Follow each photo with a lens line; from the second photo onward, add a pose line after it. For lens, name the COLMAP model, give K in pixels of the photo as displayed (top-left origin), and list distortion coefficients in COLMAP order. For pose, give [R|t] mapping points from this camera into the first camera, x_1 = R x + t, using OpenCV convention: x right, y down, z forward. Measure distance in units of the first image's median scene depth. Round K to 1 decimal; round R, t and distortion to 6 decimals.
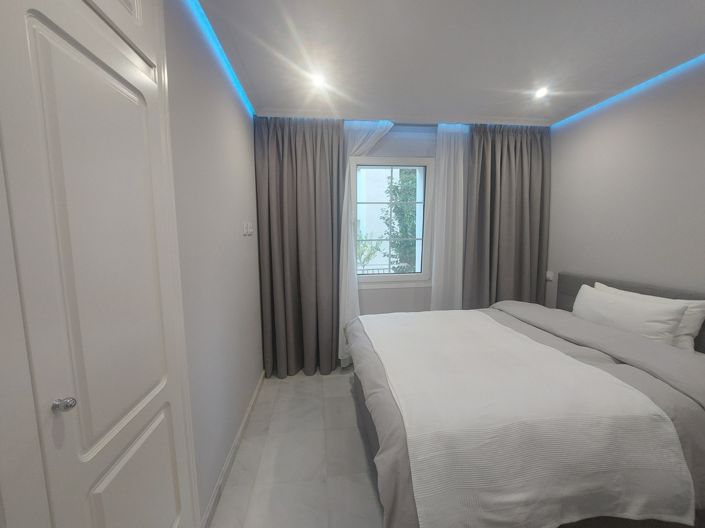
lens RADIAL K [[284.1, 0, 352.5], [0, 284.1, 264.0], [0, 0, 1]] dist [-0.001016, -0.000242]
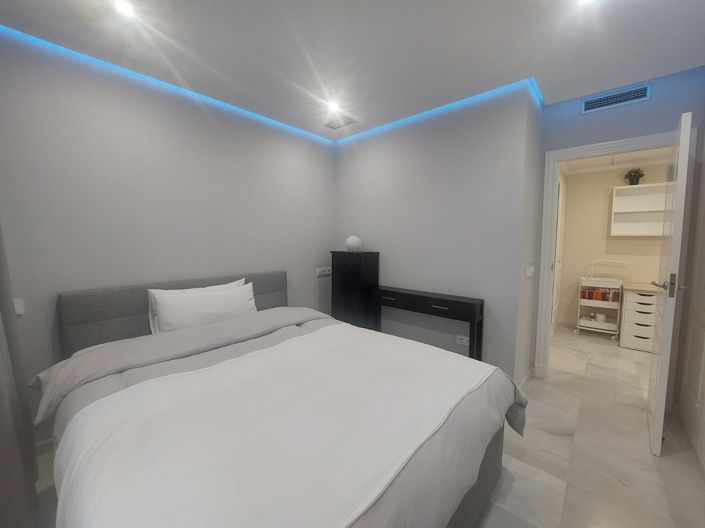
lens RADIAL K [[284.1, 0, 352.5], [0, 284.1, 264.0], [0, 0, 1]] dist [-0.001016, -0.000242]
pose [[-0.662514, -0.052135, 0.747233, -0.176743], [0.080892, 0.986761, 0.140567, -0.088775], [-0.744669, 0.153573, -0.649526, 1.293149]]
